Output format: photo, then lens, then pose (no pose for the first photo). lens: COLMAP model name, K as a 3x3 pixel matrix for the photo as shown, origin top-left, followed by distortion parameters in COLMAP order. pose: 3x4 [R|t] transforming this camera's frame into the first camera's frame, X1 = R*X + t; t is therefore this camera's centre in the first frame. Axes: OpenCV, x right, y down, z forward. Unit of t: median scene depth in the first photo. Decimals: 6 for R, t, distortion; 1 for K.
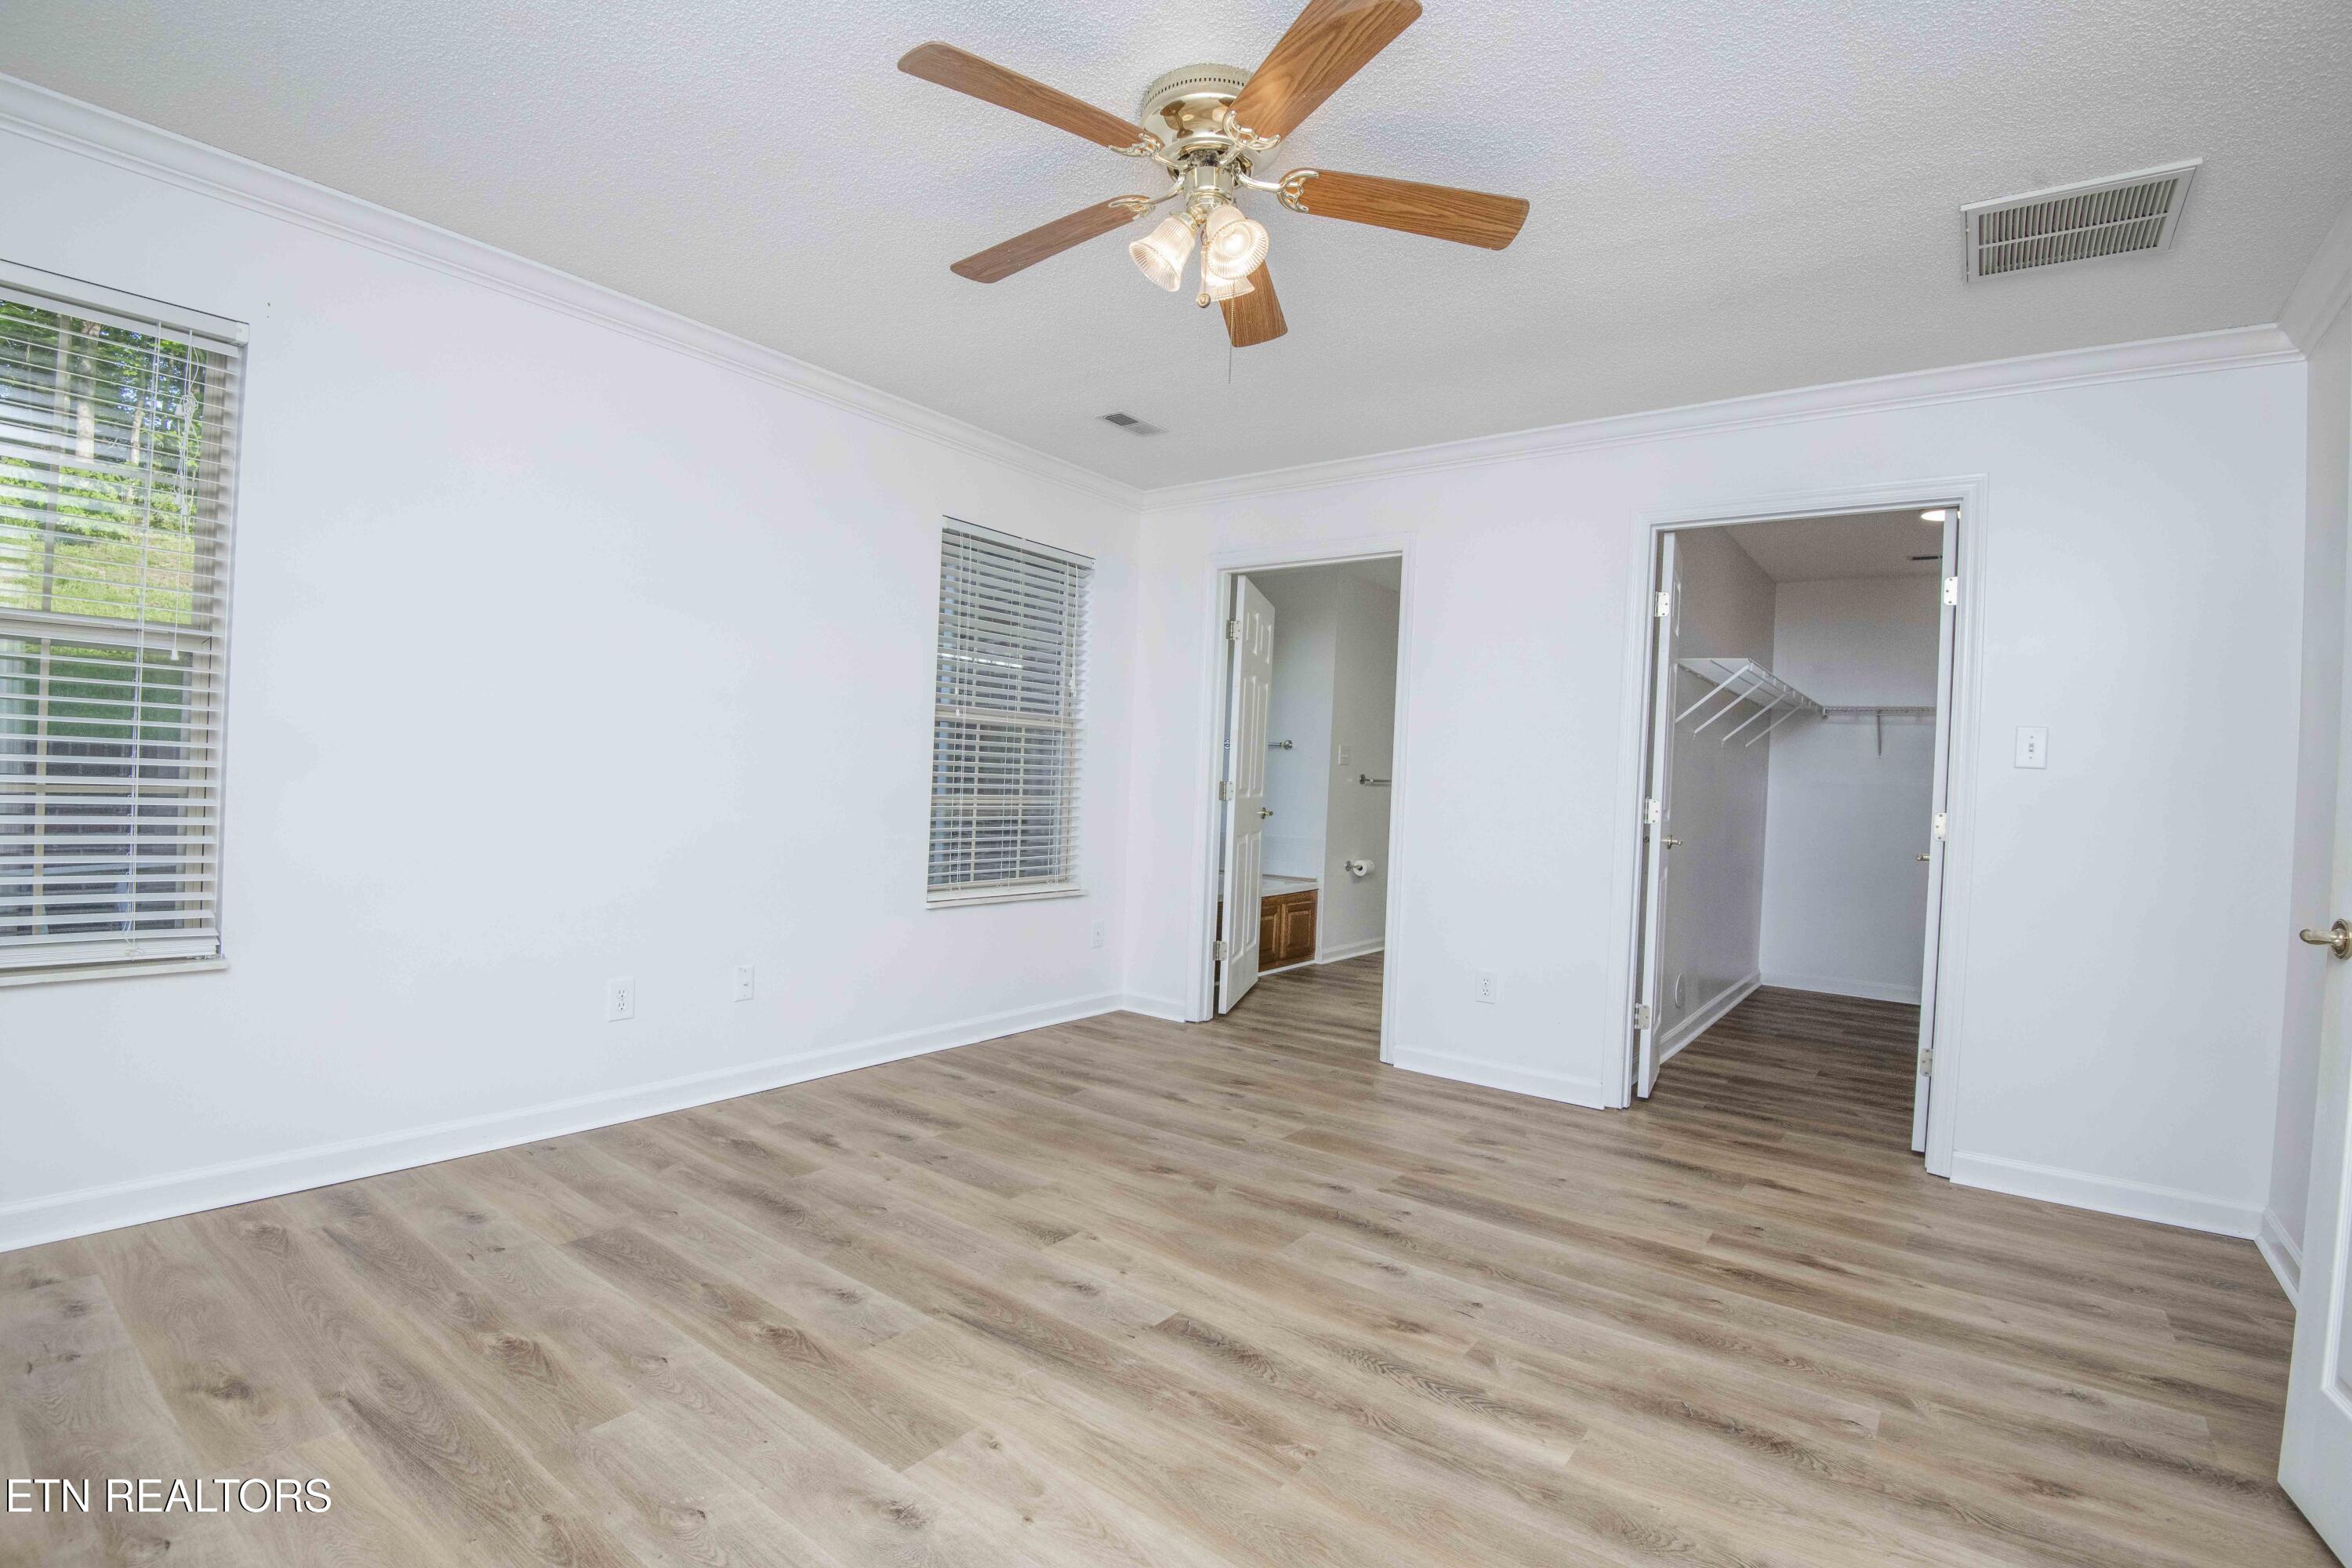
lens RADIAL K [[1084.8, 0, 1184.7], [0, 1084.8, 785.7], [0, 0, 1]] dist [-0.008510, -0.023212]
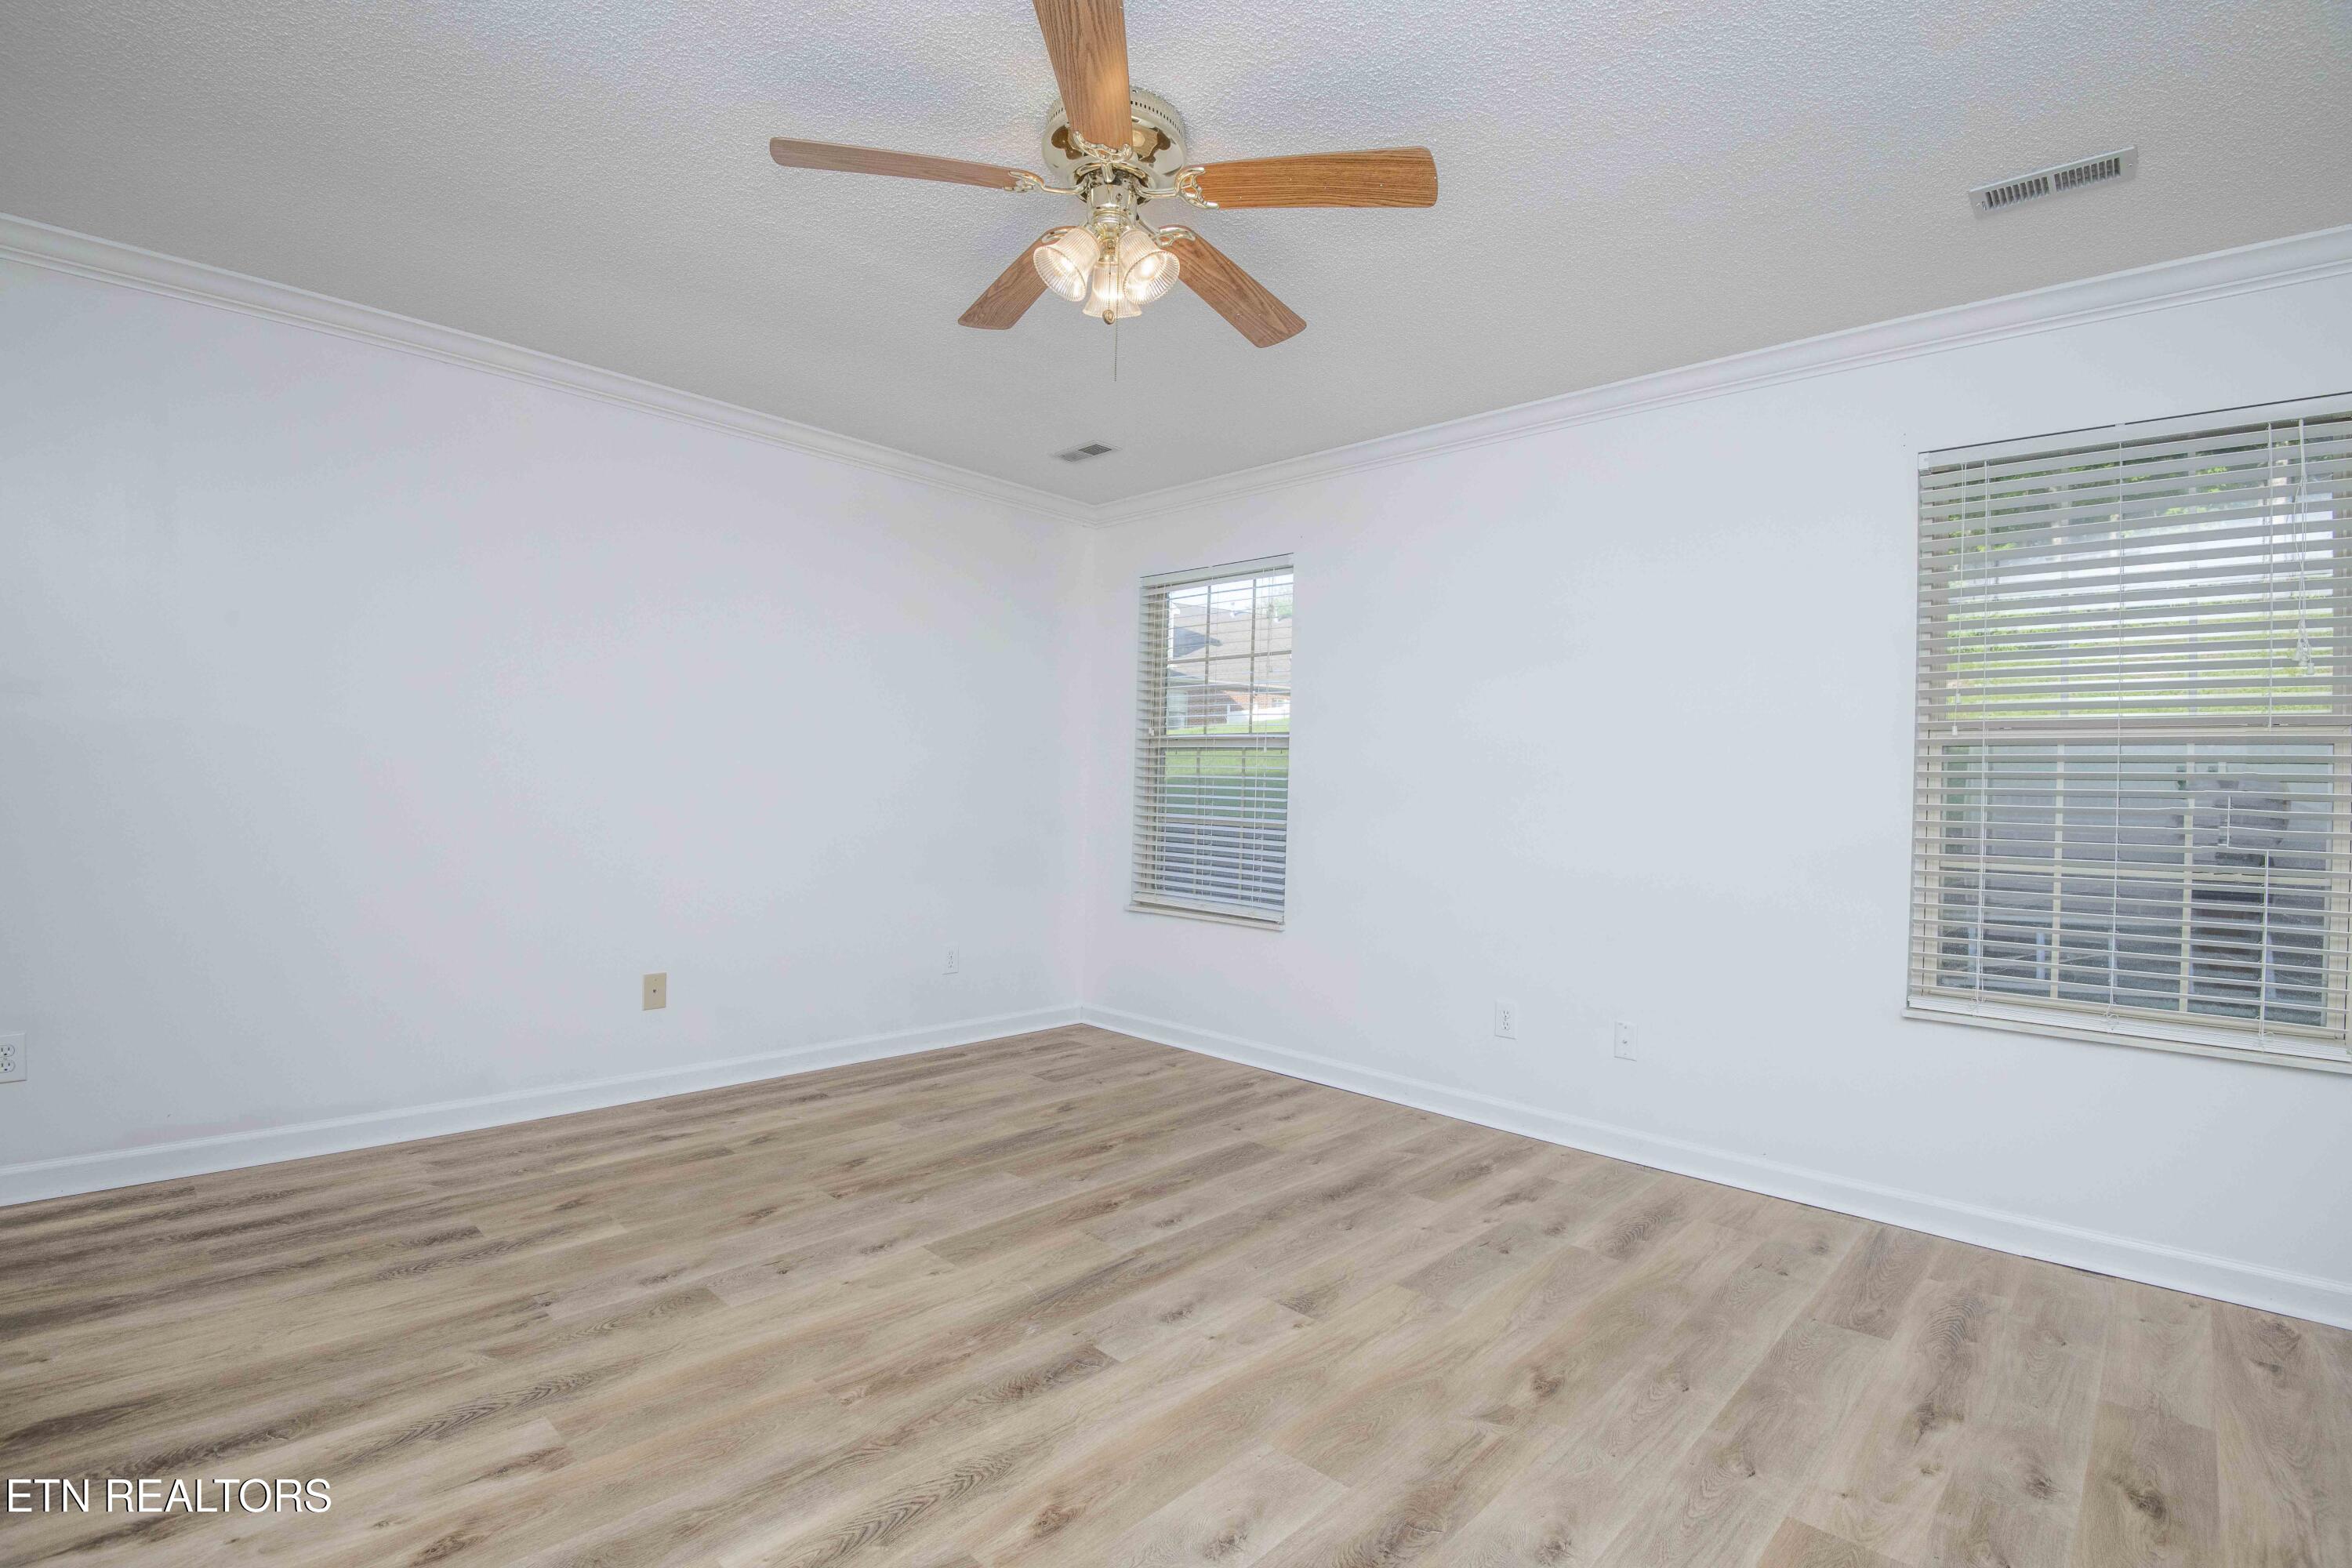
lens RADIAL K [[1084.8, 0, 1184.7], [0, 1084.8, 785.7], [0, 0, 1]] dist [-0.008510, -0.023212]
pose [[-0.114653, -0.049778, -0.992158, 0.777699], [-0.039772, 0.998173, -0.045484, 0.023791], [0.992609, 0.034245, -0.116424, 0.948075]]
